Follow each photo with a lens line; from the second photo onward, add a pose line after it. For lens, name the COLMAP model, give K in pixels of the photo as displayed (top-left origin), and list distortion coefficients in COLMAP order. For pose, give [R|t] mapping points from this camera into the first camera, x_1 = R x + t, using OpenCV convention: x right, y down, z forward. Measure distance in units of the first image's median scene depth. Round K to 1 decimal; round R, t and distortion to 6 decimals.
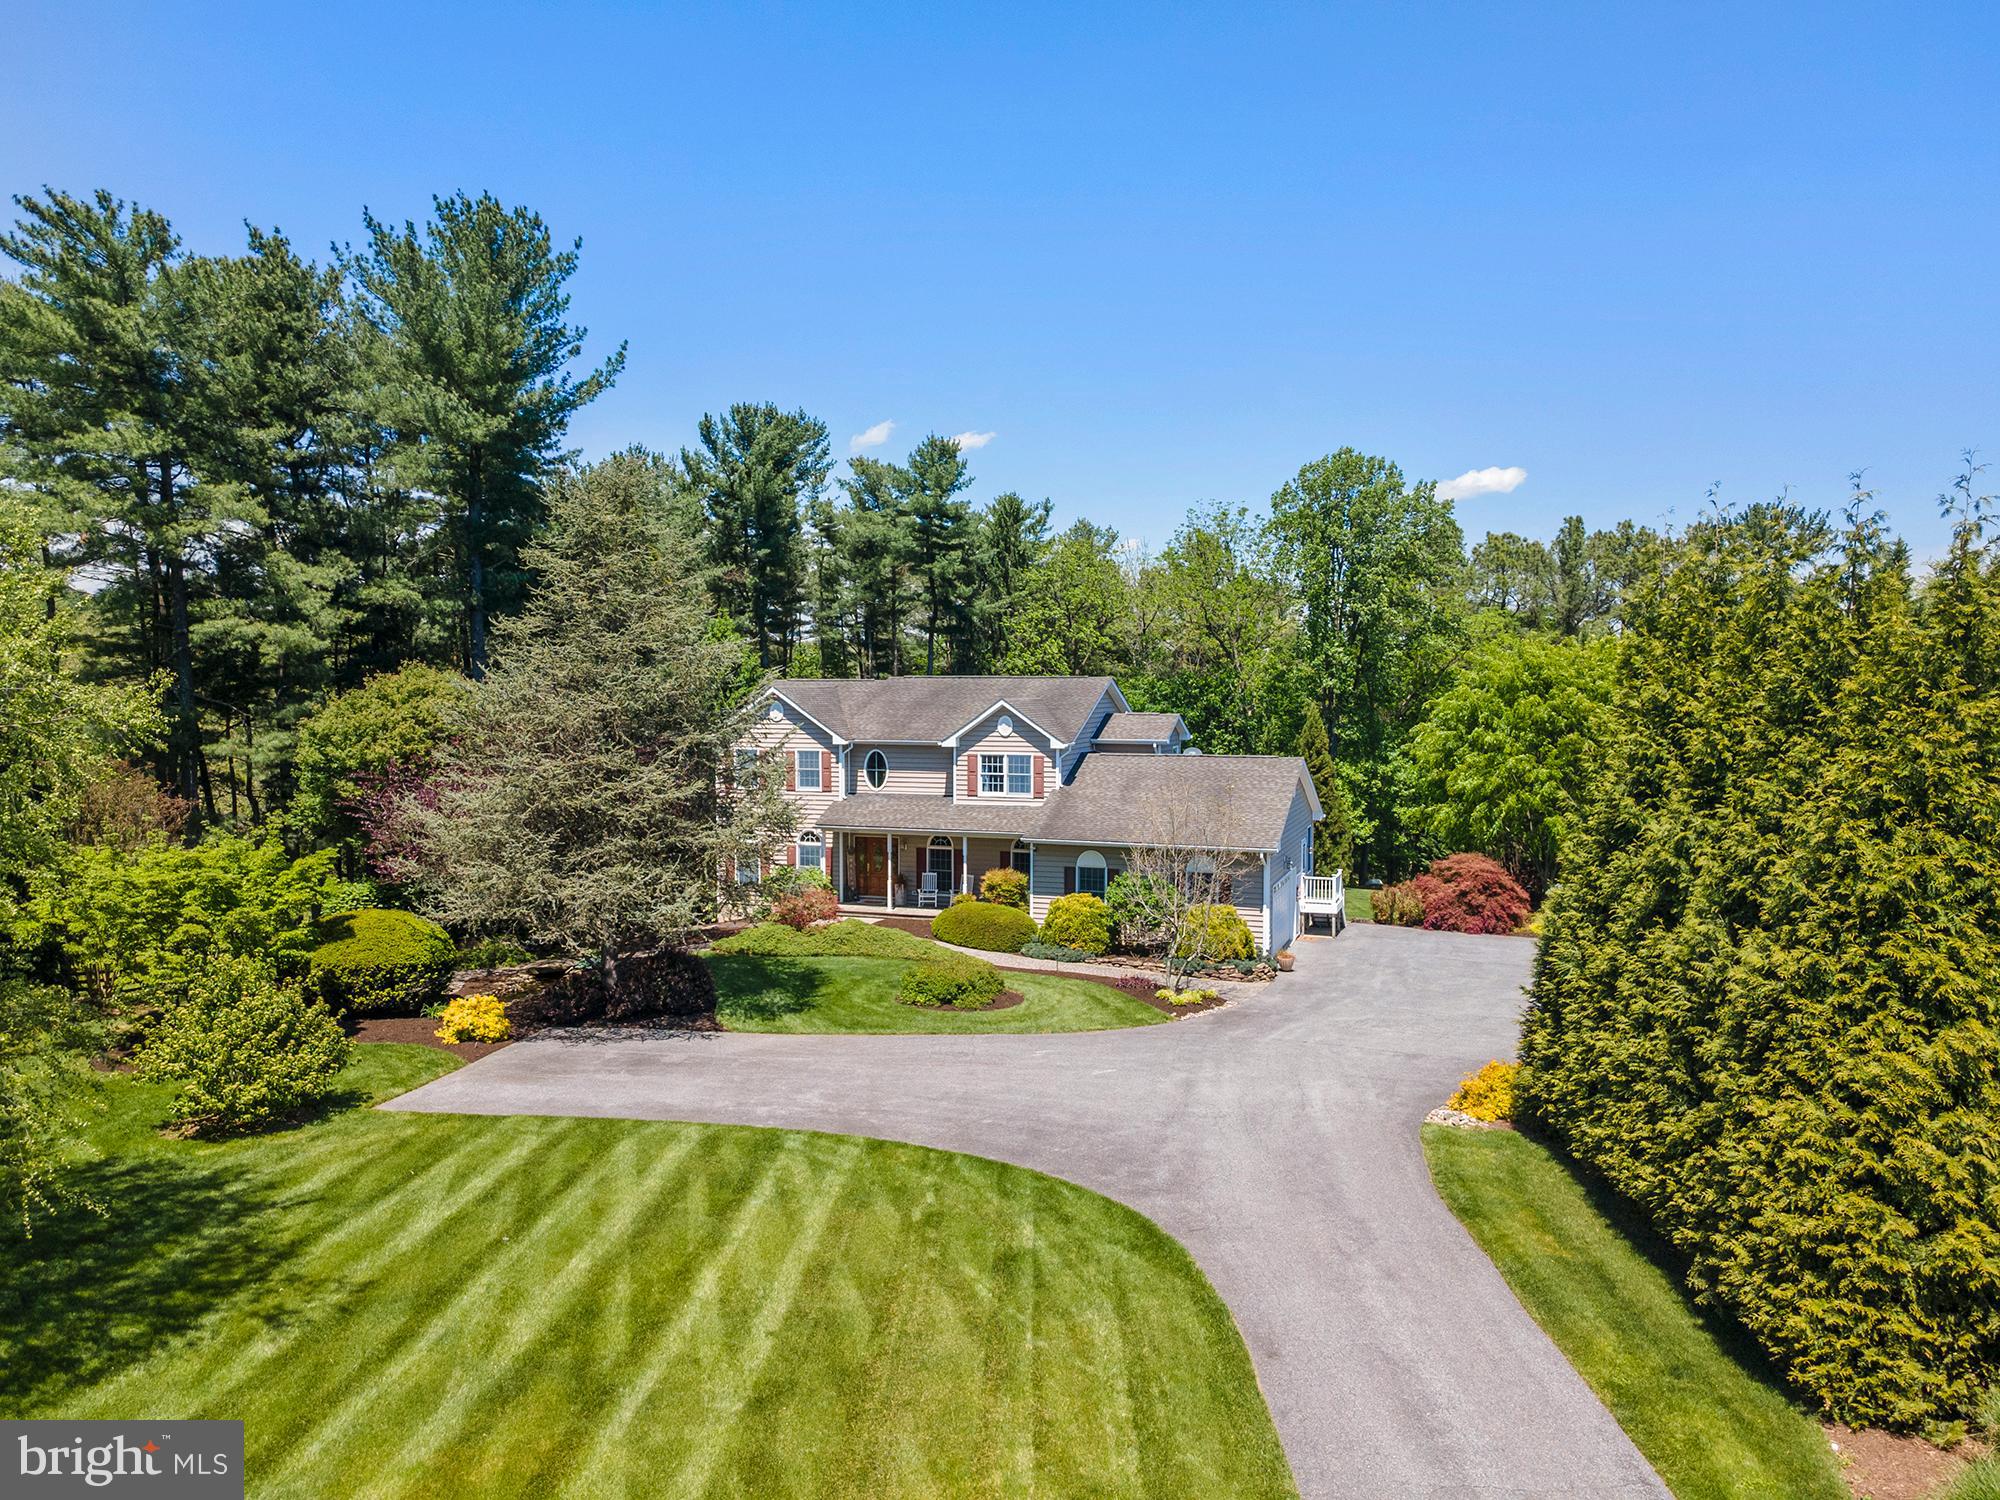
lens RADIAL K [[1432.7, 0, 981.7], [0, 1432.7, 747.7], [0, 0, 1]] dist [0.060438, 0.001327]
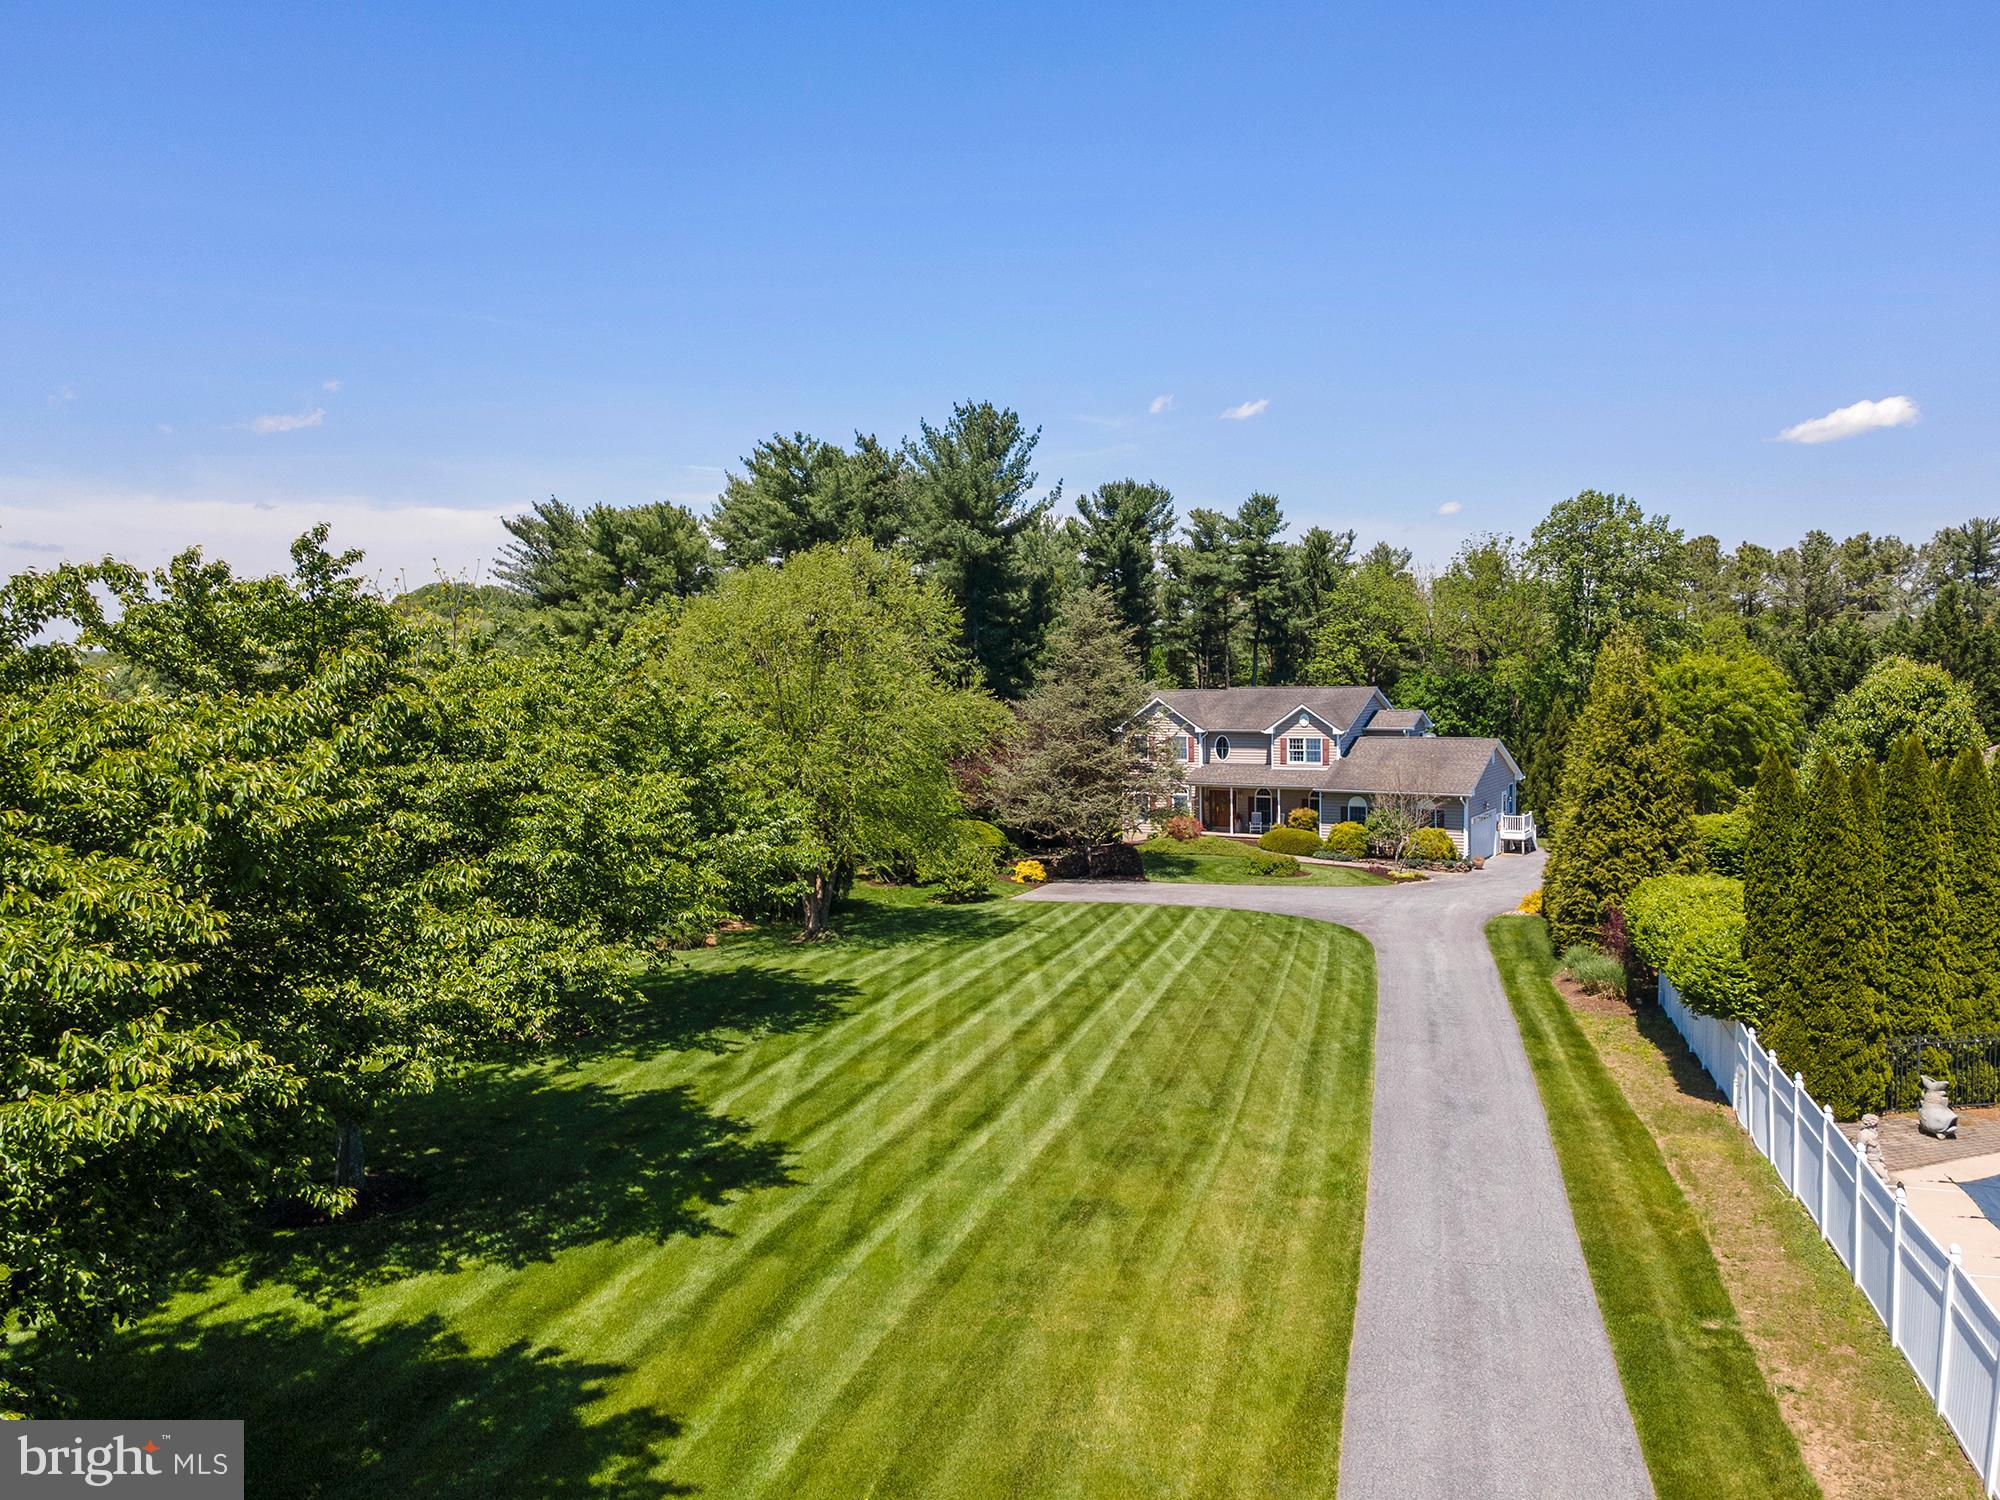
lens RADIAL K [[1444.8, 0, 997.2], [0, 1444.8, 744.8], [0, 0, 1]] dist [0.042402, 0.009095]
pose [[0.977787, -0.005373, -0.209531, 0.019008], [0.007752, 0.999914, 0.010537, -0.007082], [0.209456, -0.011928, 0.977745, -0.633855]]
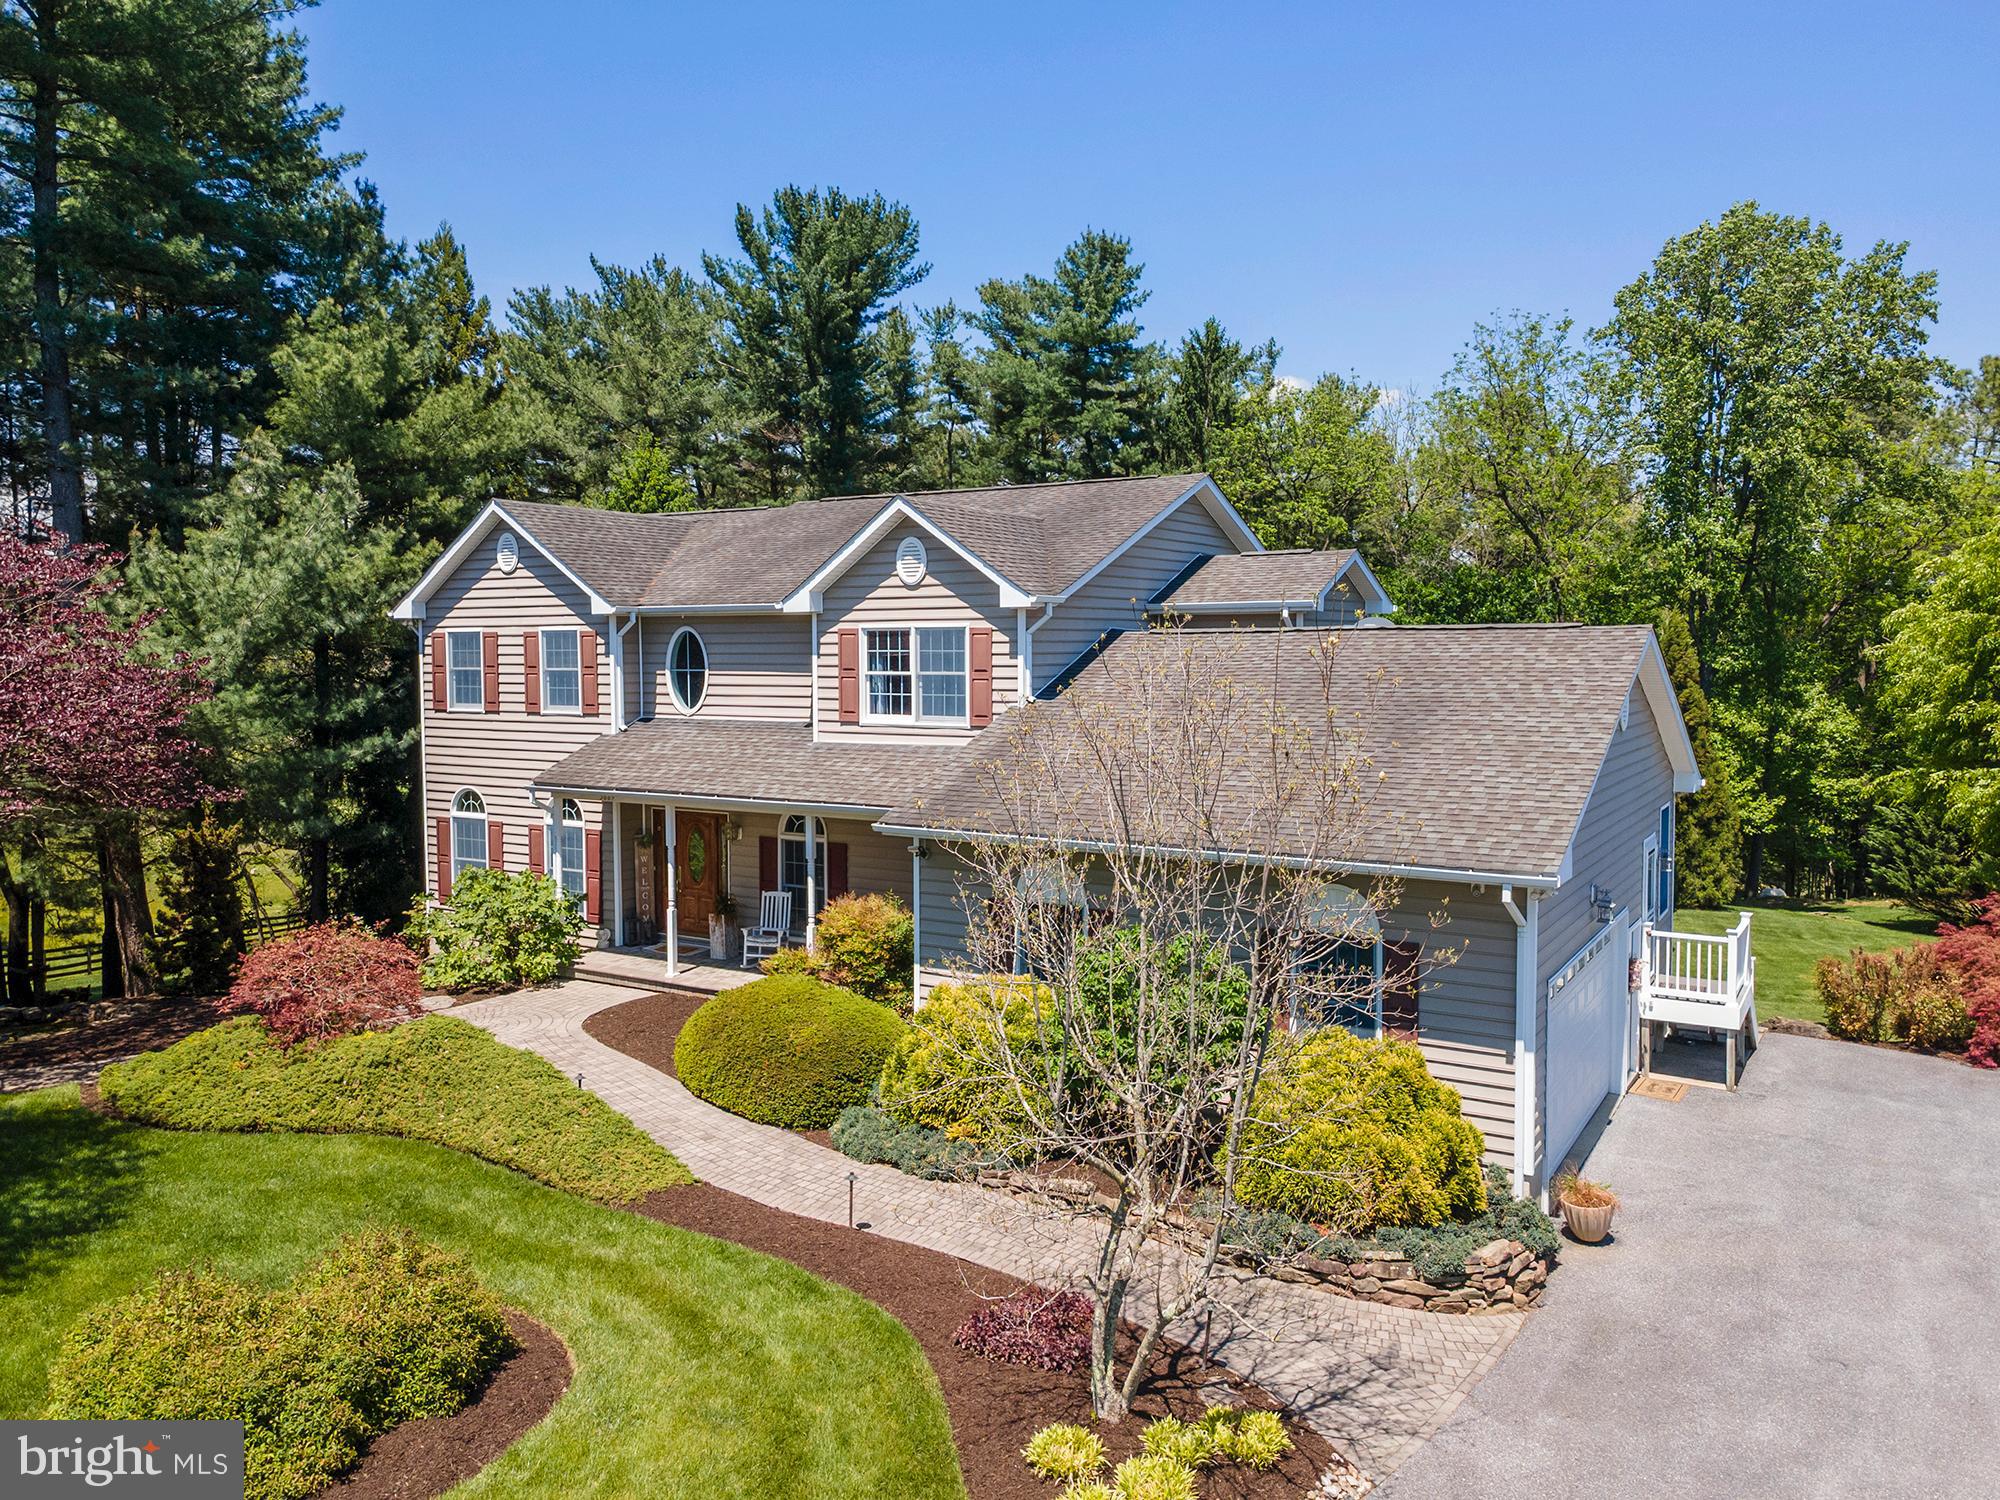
lens RADIAL K [[1466.5, 0, 998.1], [0, 1466.5, 729.4], [0, 0, 1]] dist [0.048477, 0.002425]
pose [[0.980108, 0.007874, -0.198308, 0.125400], [-0.005838, 0.999924, 0.010852, 0.029583], [0.198378, -0.009479, 0.980080, 0.550518]]
